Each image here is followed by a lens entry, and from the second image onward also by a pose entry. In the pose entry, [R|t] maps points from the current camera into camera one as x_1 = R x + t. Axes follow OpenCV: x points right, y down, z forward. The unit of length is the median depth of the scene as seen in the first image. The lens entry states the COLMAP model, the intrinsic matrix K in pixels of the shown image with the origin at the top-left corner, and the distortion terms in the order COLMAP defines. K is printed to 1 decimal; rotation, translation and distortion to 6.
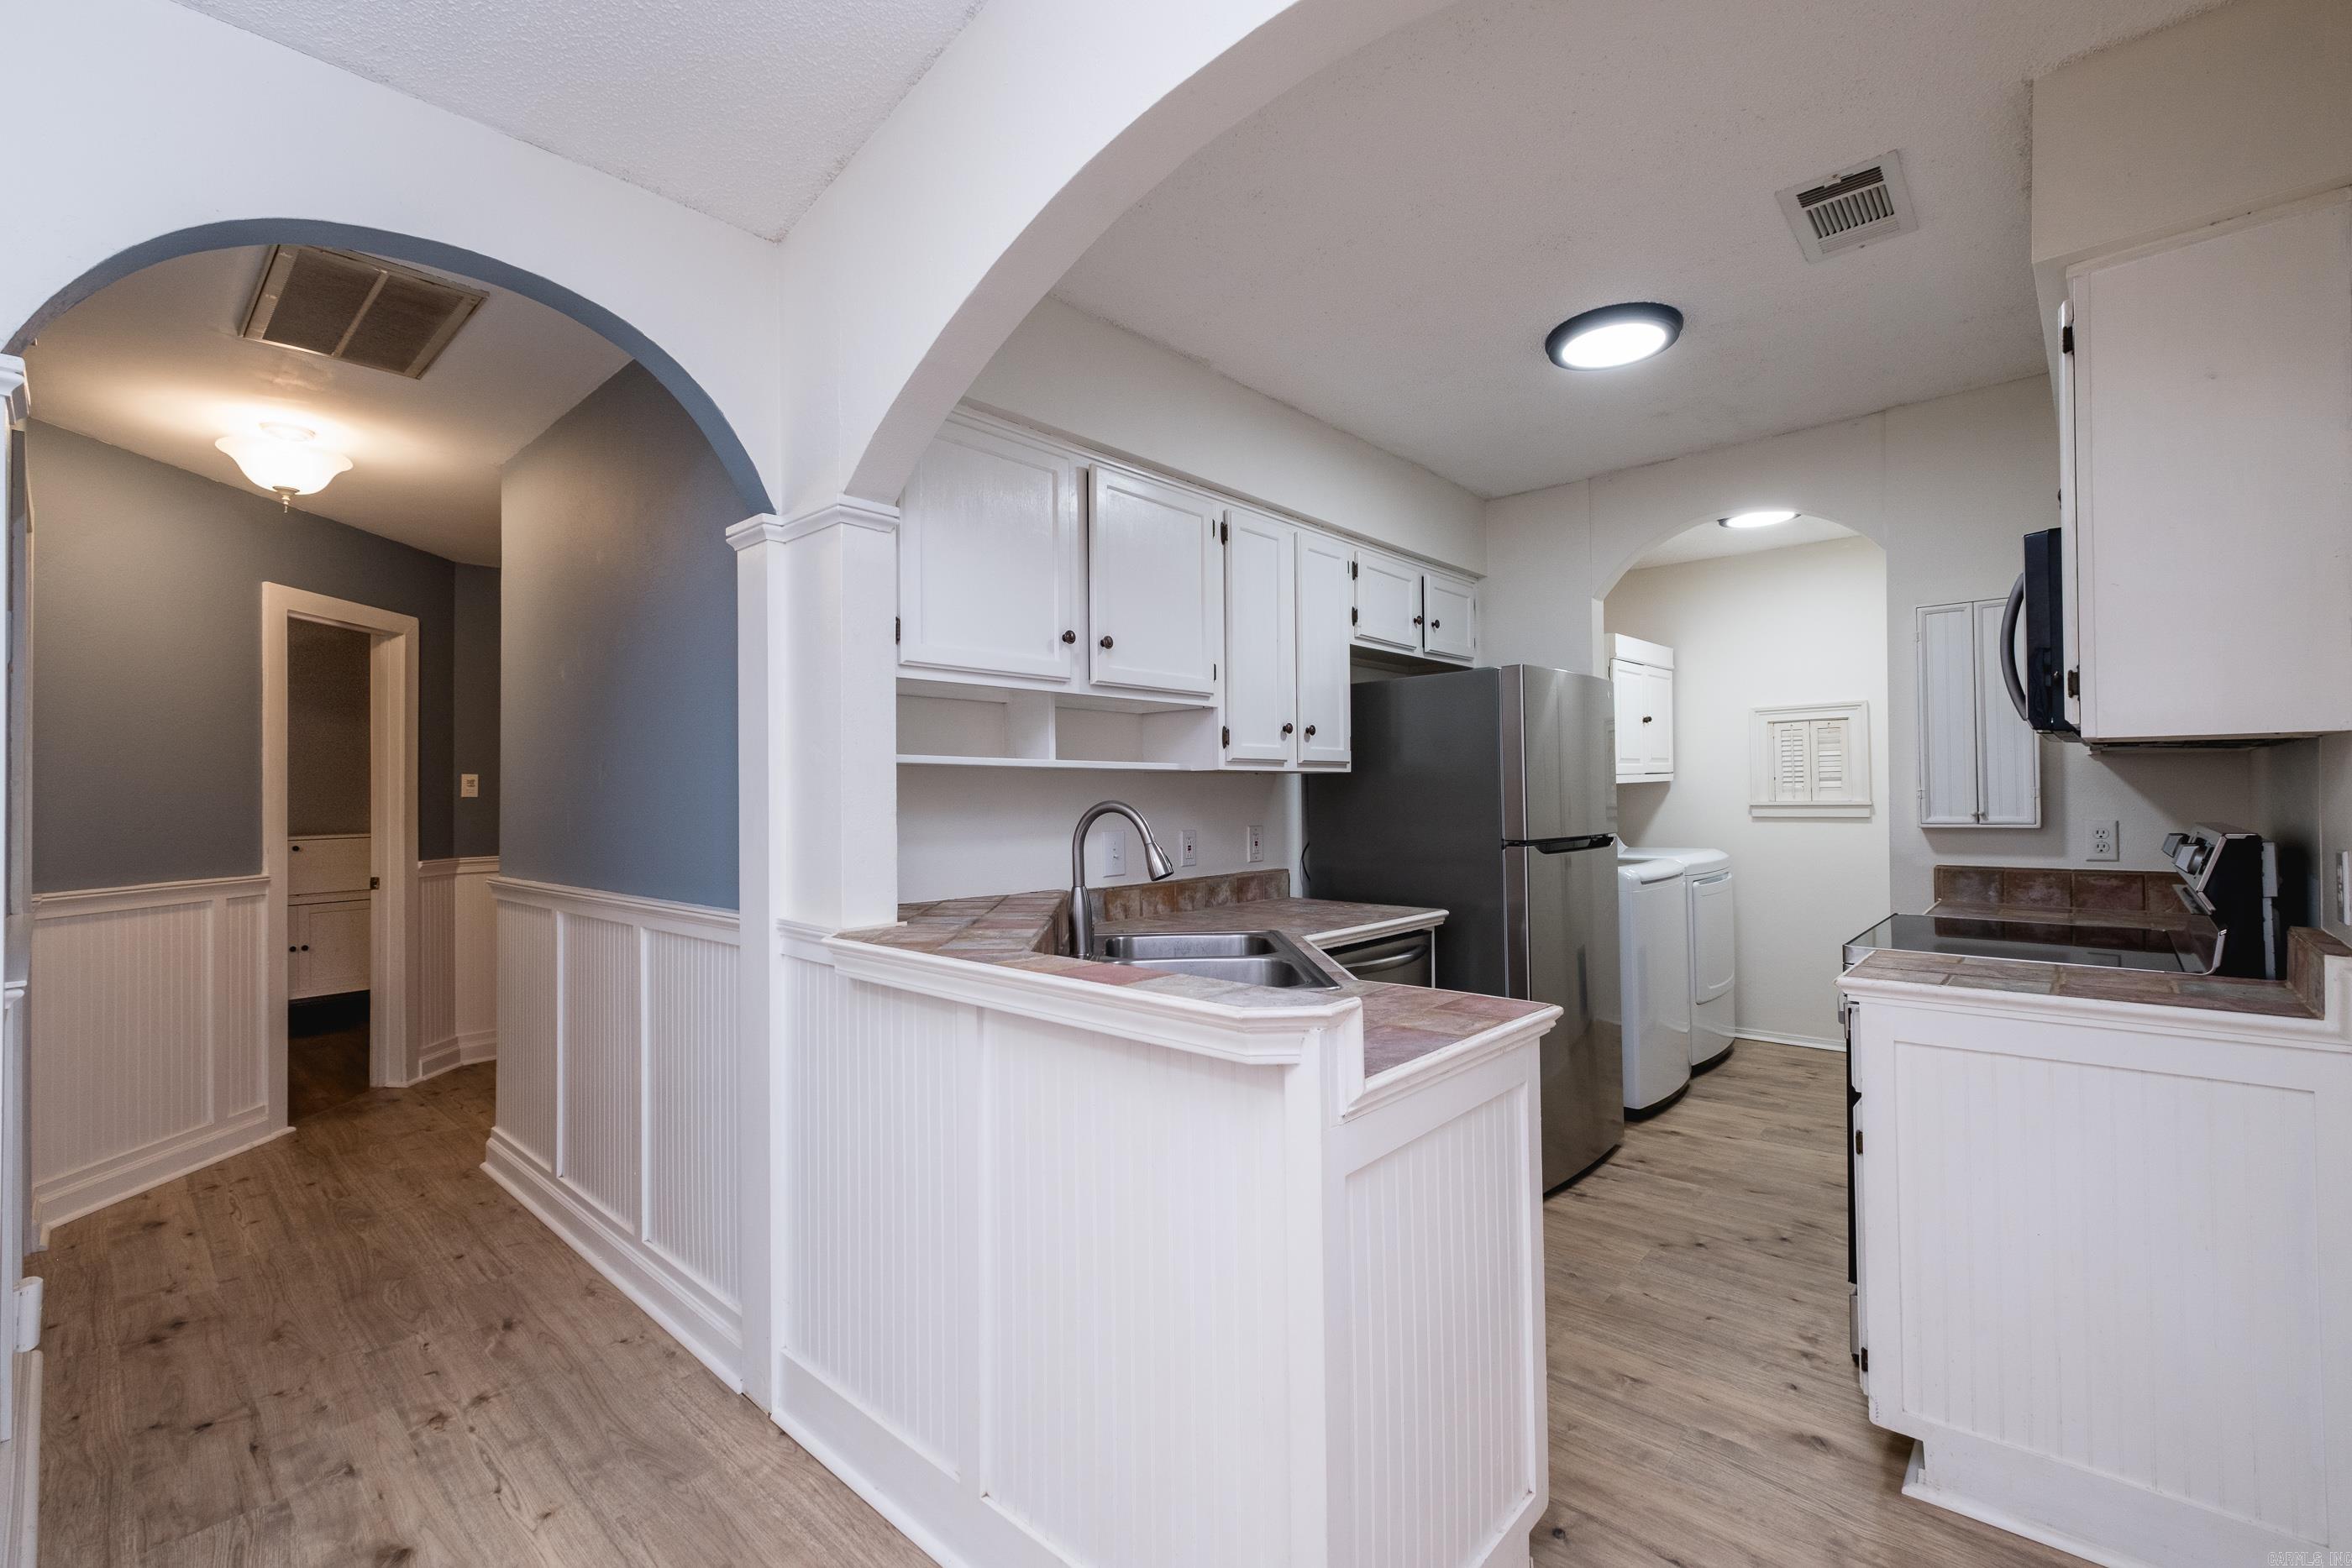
lens RADIAL K [[1004.1, 0, 1182.9], [0, 1004.1, 781.7], [0, 0, 1]] dist [0.011367, -0.008290]
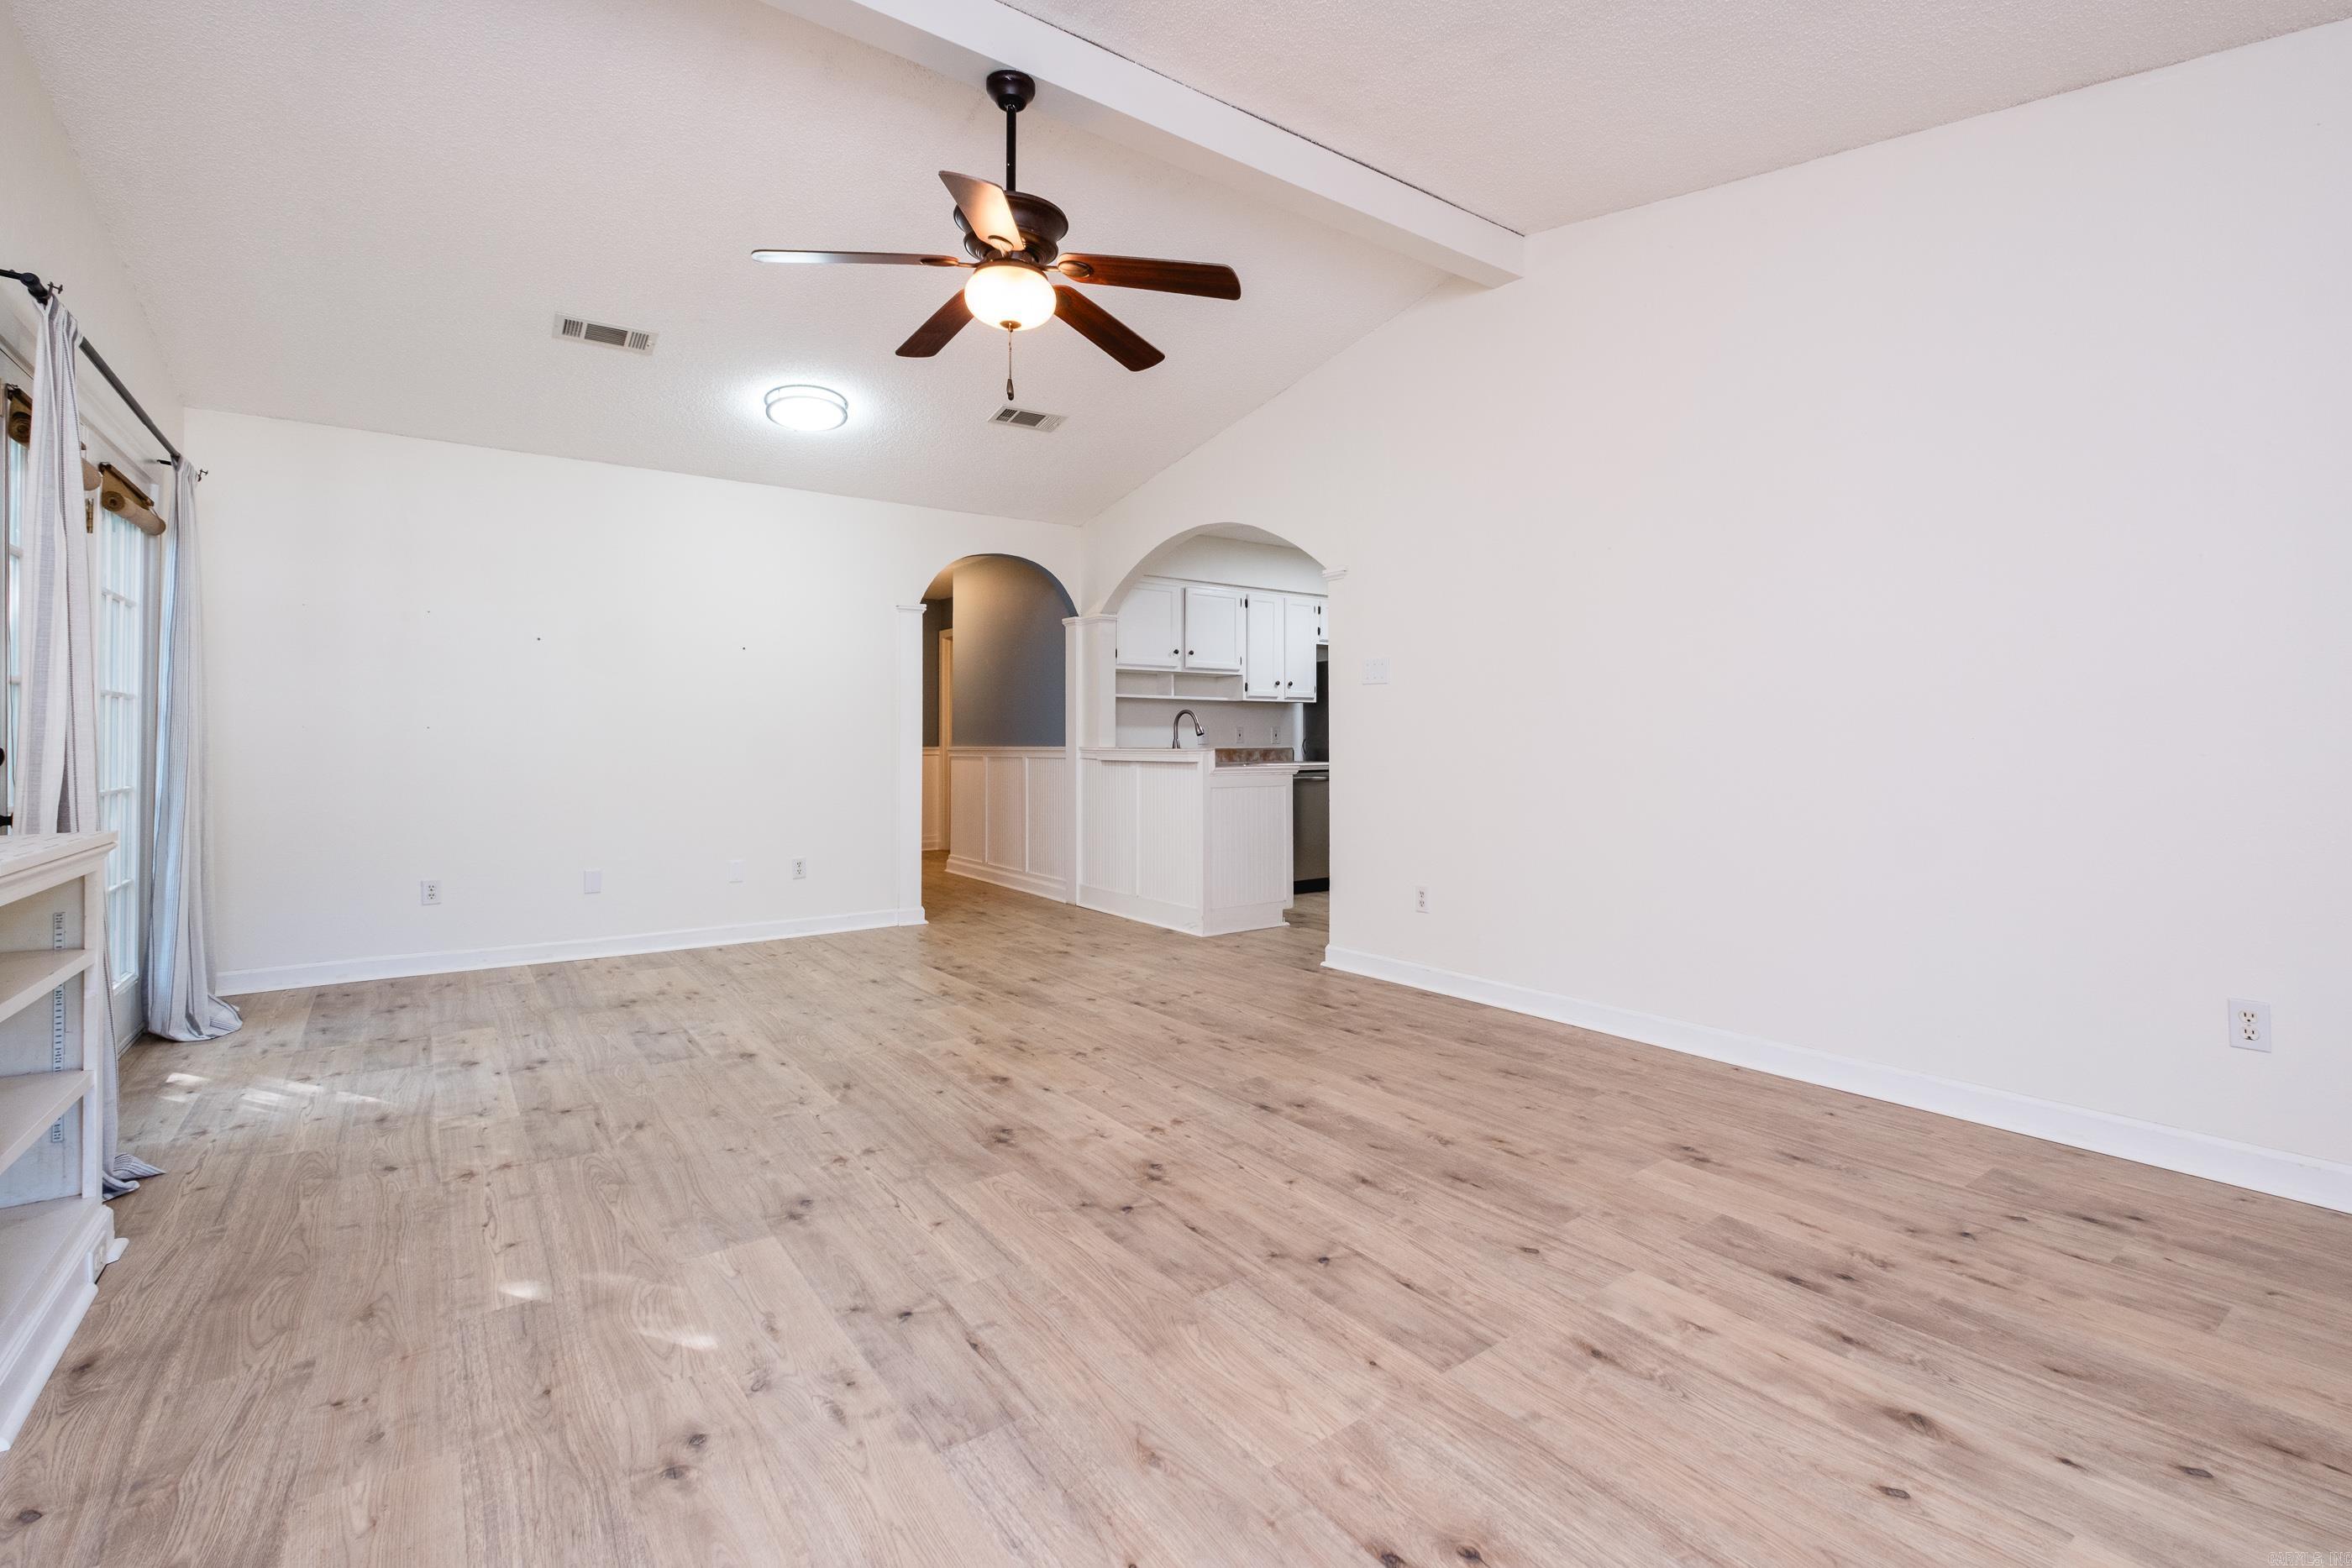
lens RADIAL K [[1064.6, 0, 1212.5], [0, 1064.6, 731.6], [0, 0, 1]] dist [0.001602, -0.001124]
pose [[0.981526, 0.008530, -0.191140, 0.419548], [-0.007195, 0.999945, 0.007677, 0.040635], [0.191195, -0.006160, 0.981533, -1.425064]]
